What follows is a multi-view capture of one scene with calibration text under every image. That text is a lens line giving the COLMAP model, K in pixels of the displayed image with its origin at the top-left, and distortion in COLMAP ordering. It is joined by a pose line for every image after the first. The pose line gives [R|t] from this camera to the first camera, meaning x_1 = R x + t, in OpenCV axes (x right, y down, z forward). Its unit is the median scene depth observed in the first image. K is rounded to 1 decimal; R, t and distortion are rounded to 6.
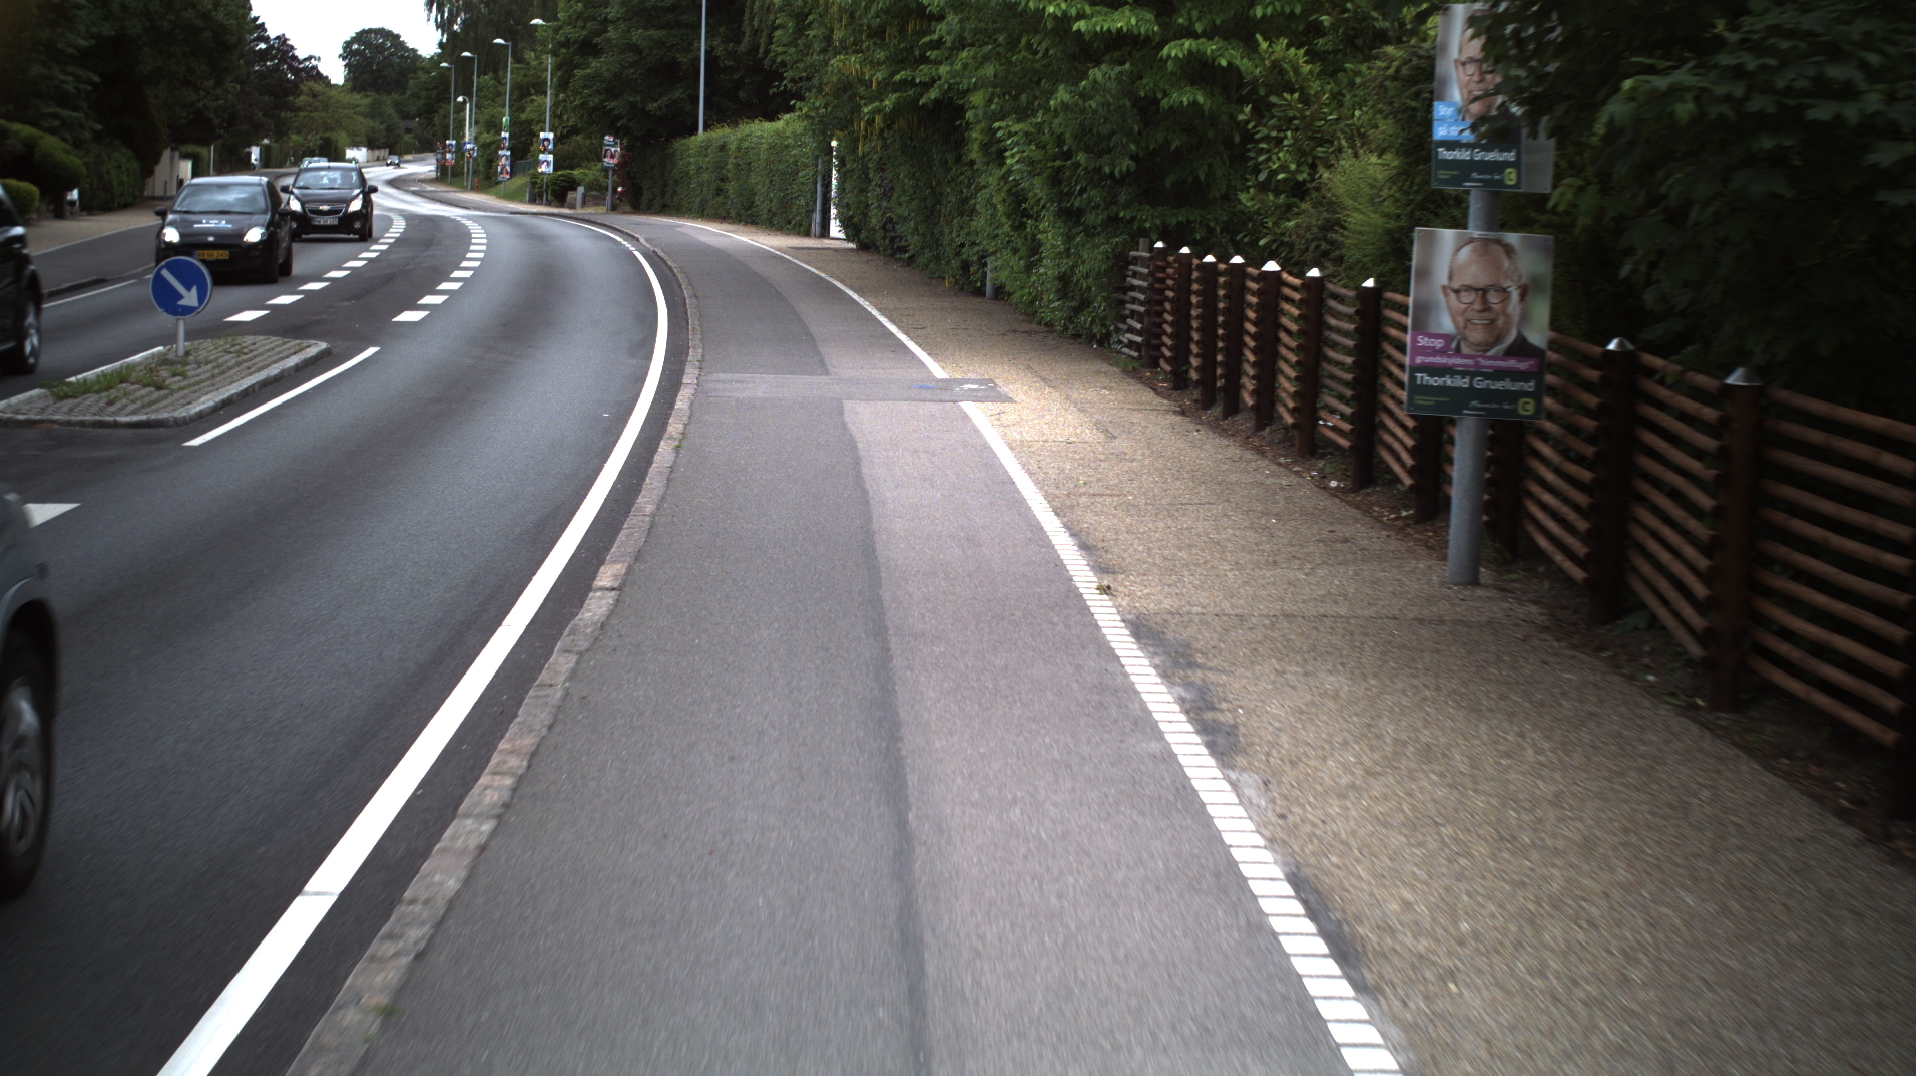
lens RADIAL K [[3077.1, 0, 956.4], [0, 3077.1, 538.0], [0, 0, 1]] dist [-0.218529, 0.000000]
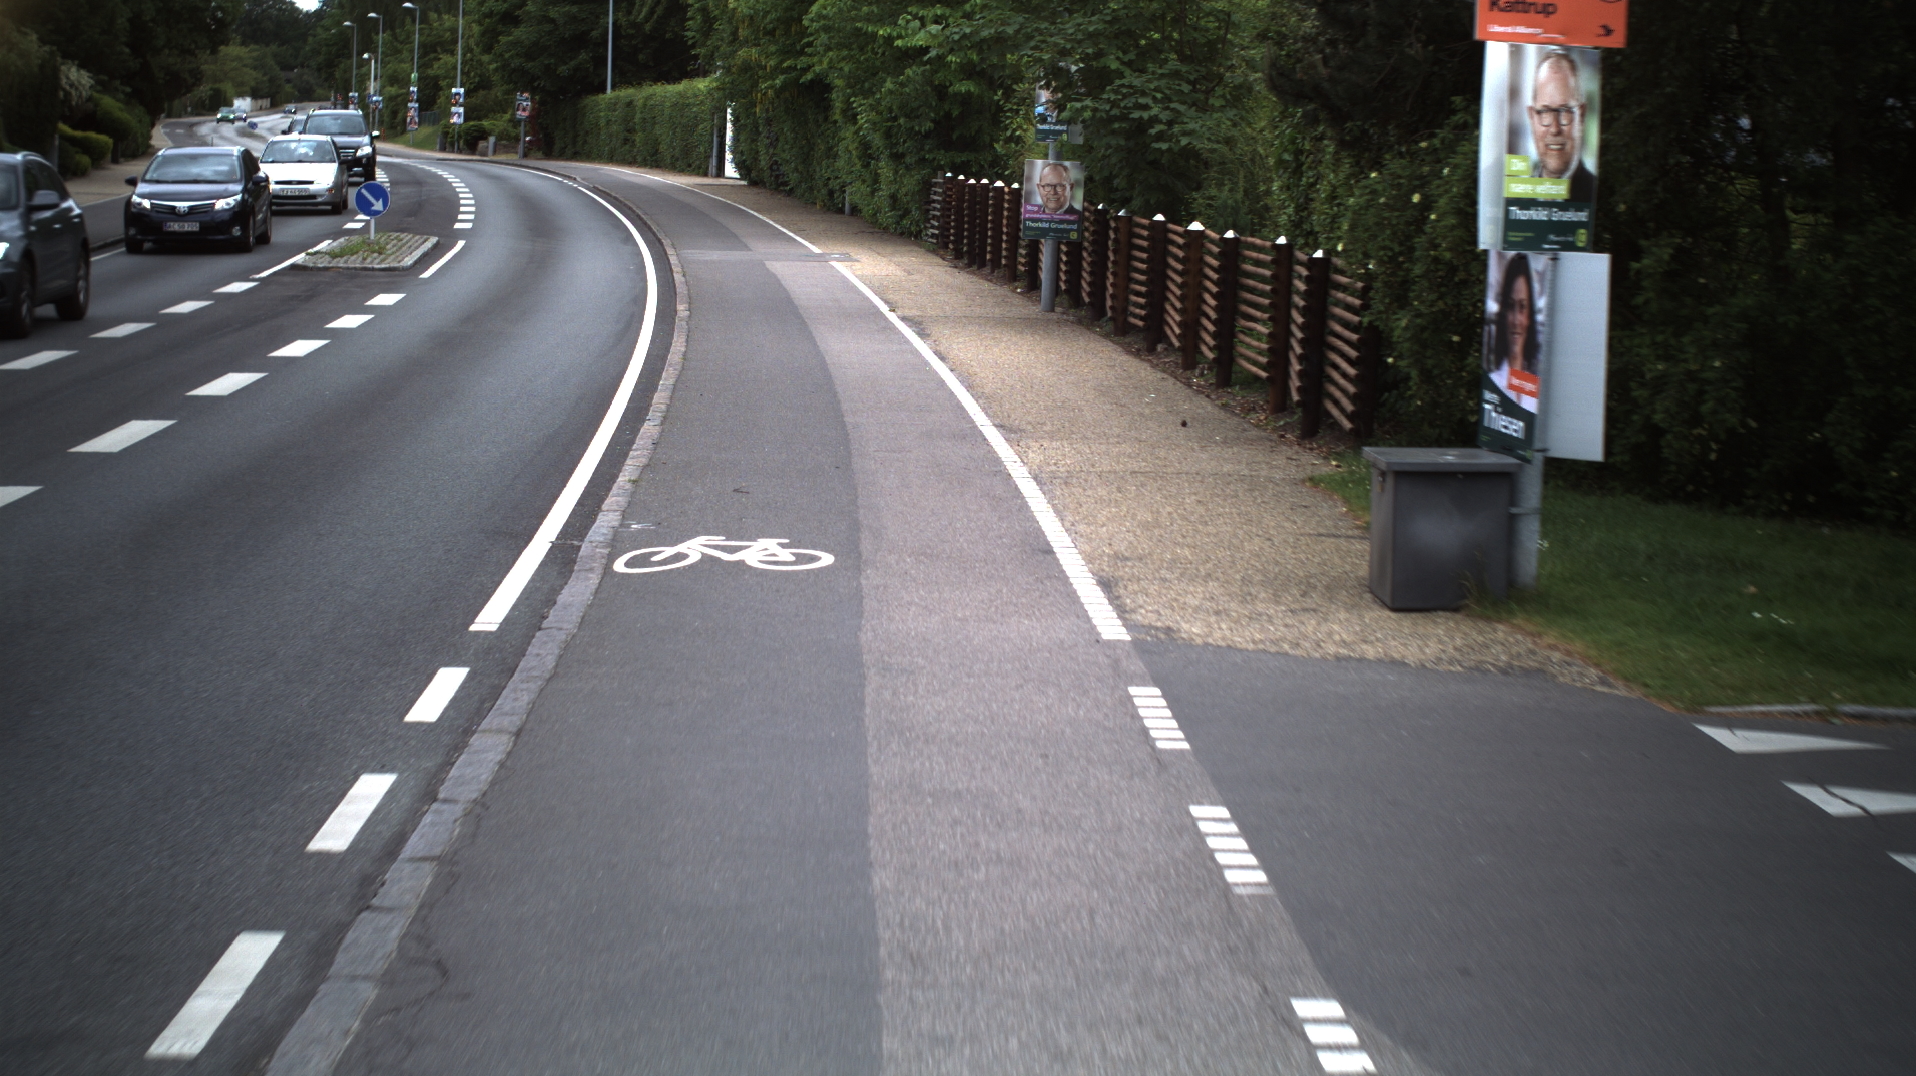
lens RADIAL K [[3077.1, 0, 967.3], [0, 3077.1, 534.2], [0, 0, 1]] dist [-0.218529, 0.000000]
pose [[0.998851, -0.005417, 0.047613, -0.004289], [0.004658, 0.999861, 0.016022, 0.081122], [-0.047693, -0.015782, 0.998737, -0.739602]]
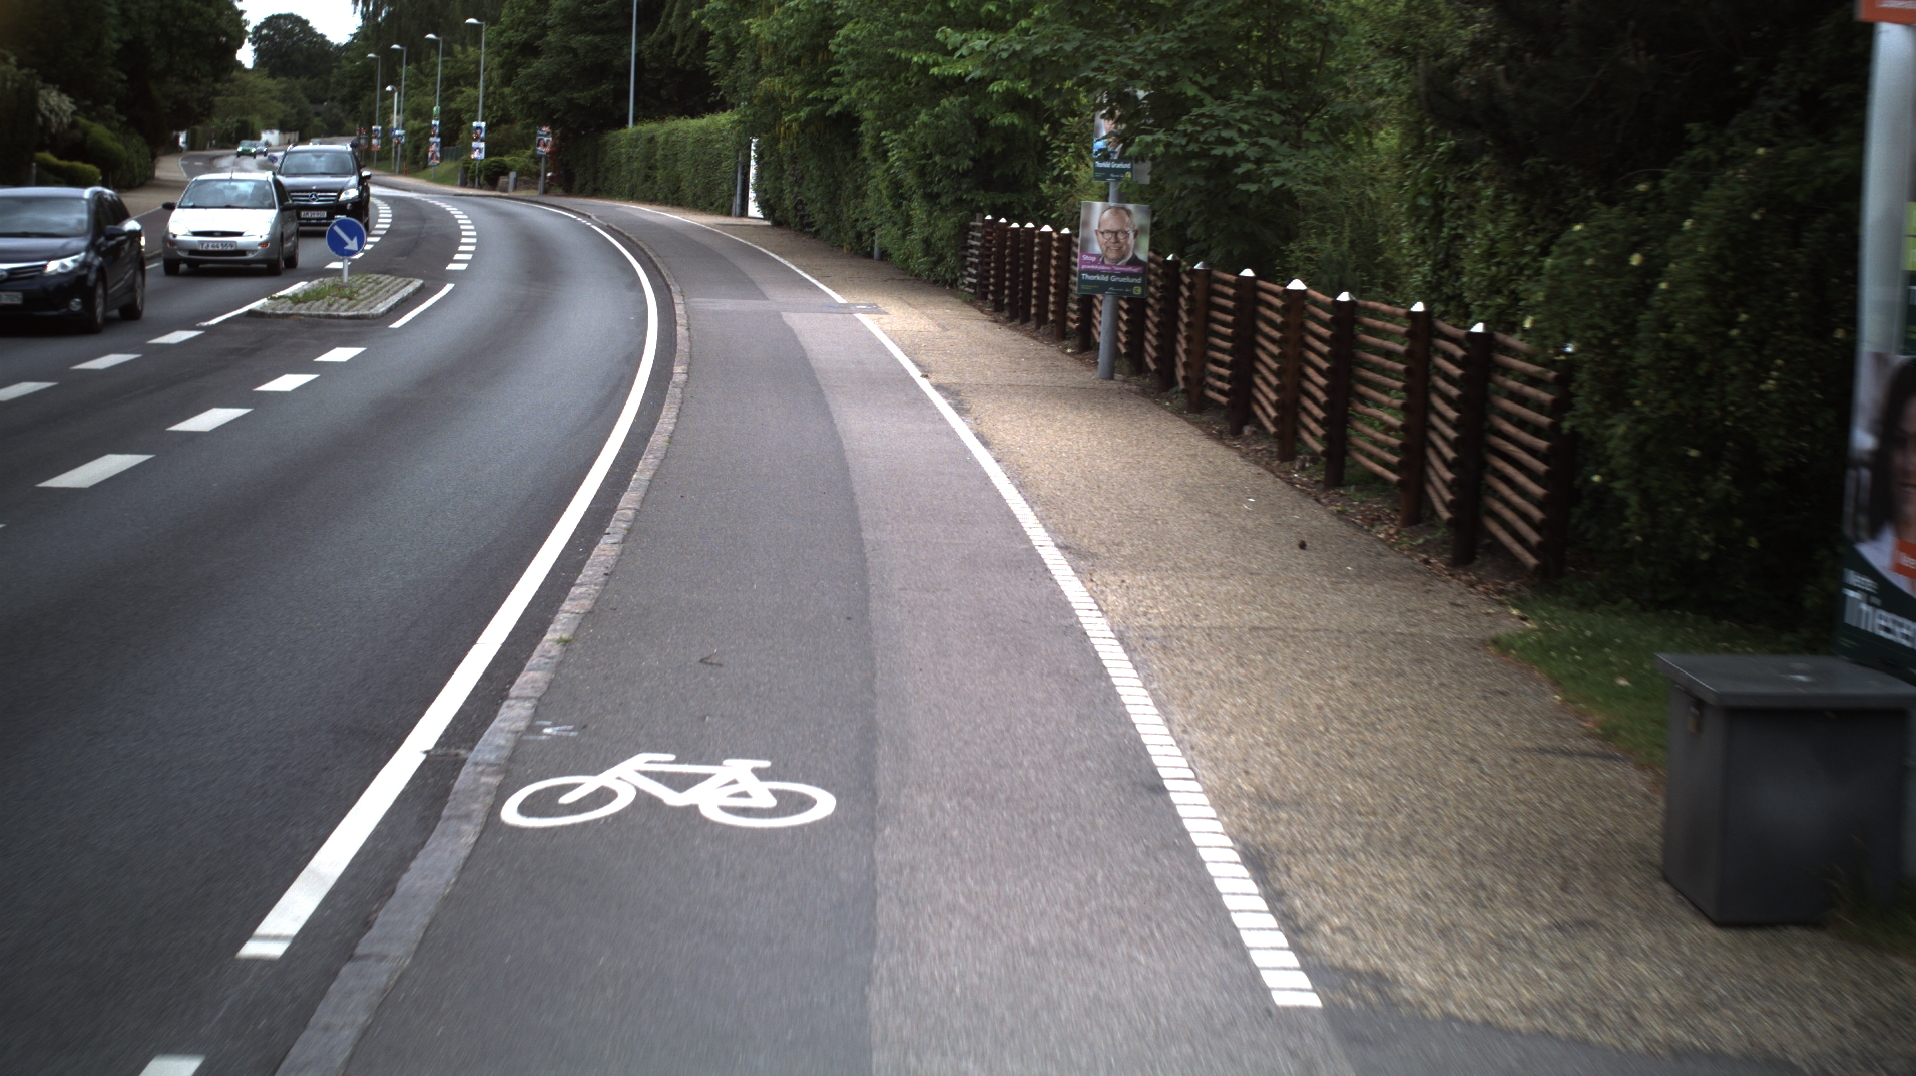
lens RADIAL K [[3077.1, 0, 954.4], [0, 3077.1, 536.4], [0, 0, 1]] dist [-0.218529, 0.000000]
pose [[0.999389, 0.007111, 0.034214, -0.000630], [-0.007227, 0.999969, 0.003274, 0.061748], [-0.034190, -0.003519, 0.999409, -0.554454]]
